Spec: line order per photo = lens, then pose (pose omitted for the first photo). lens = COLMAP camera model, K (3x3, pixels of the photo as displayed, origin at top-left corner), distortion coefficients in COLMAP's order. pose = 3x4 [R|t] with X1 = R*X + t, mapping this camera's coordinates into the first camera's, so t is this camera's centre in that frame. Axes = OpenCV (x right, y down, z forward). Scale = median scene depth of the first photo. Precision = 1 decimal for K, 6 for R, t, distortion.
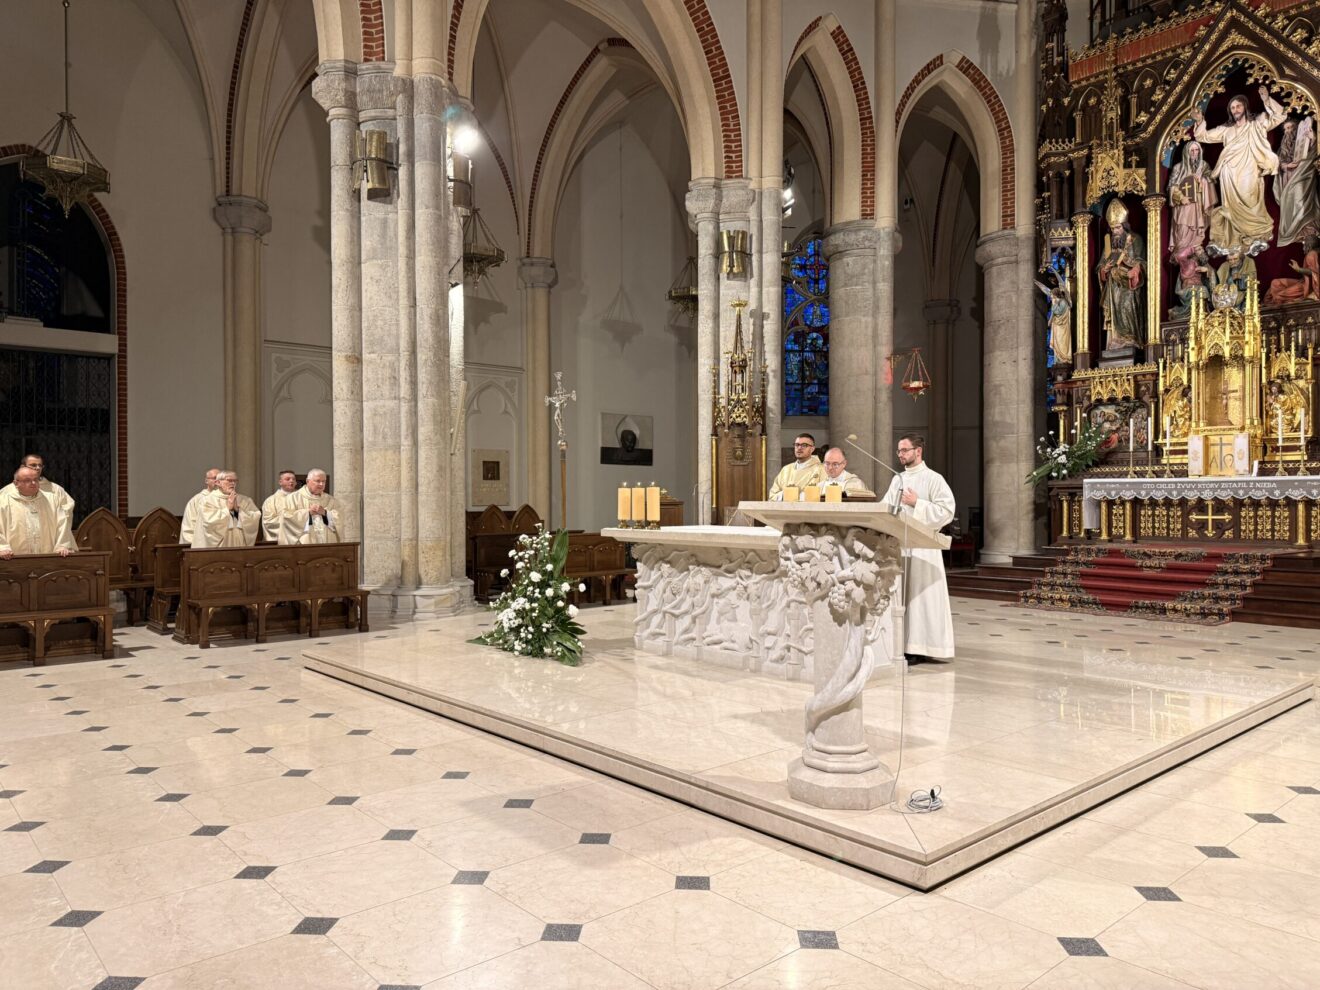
lens RADIAL K [[918.6, 0, 656.4], [0, 918.6, 497.9], [0, 0, 1]] dist [0.166642, -0.322290]
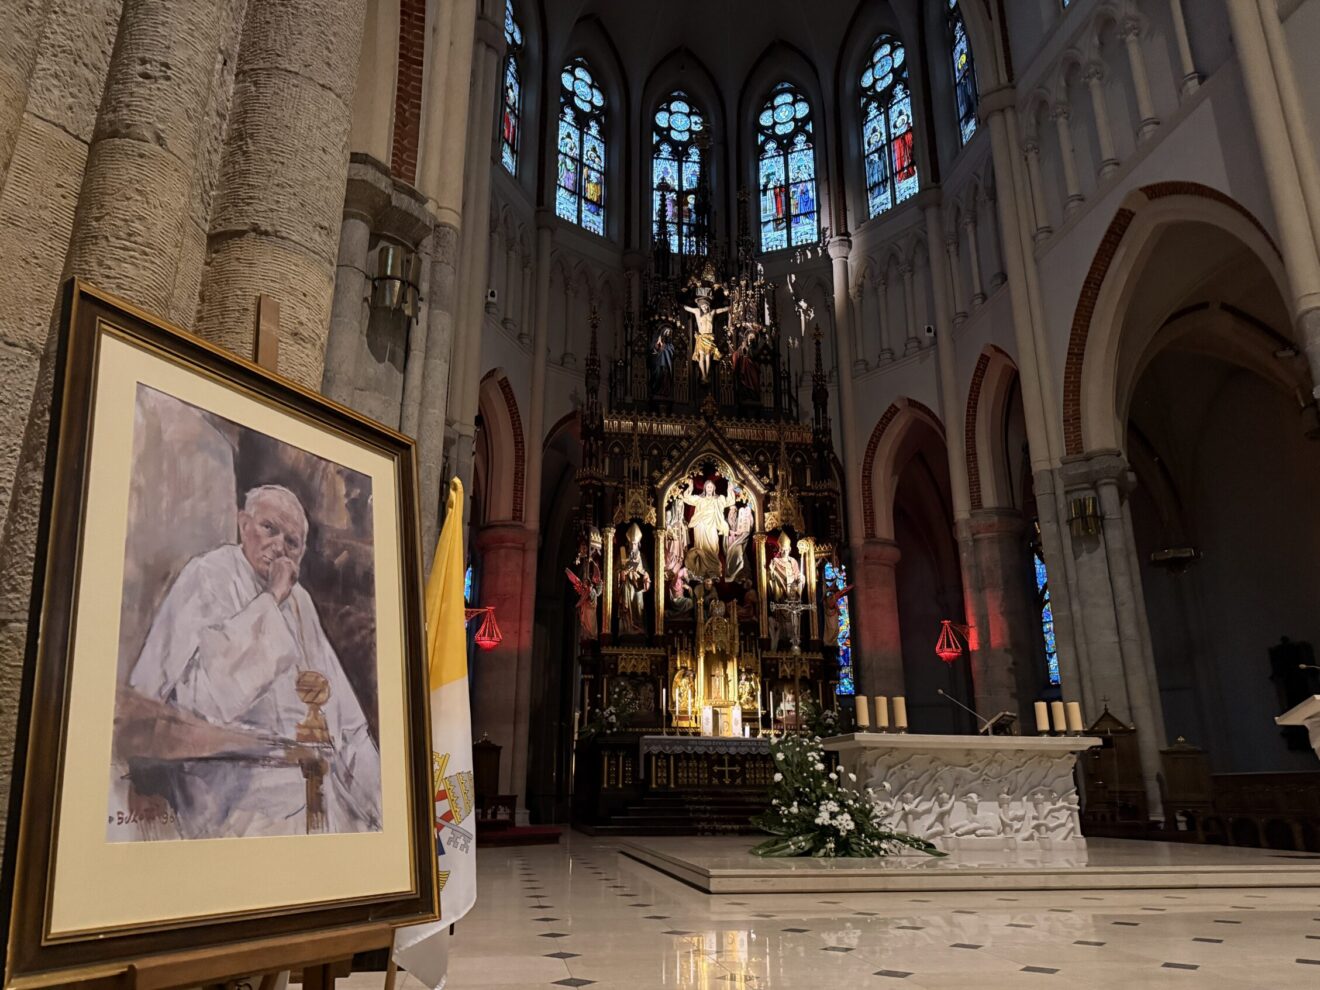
lens RADIAL K [[918.7, 0, 664.3], [0, 918.7, 483.6], [0, 0, 1]] dist [0.090450, -0.113605]
pose [[0.514525, 0.275062, 0.812161, -0.669438], [0.001109, 0.946939, -0.321411, 0.061909], [-0.857475, 0.166275, 0.486919, 0.357307]]
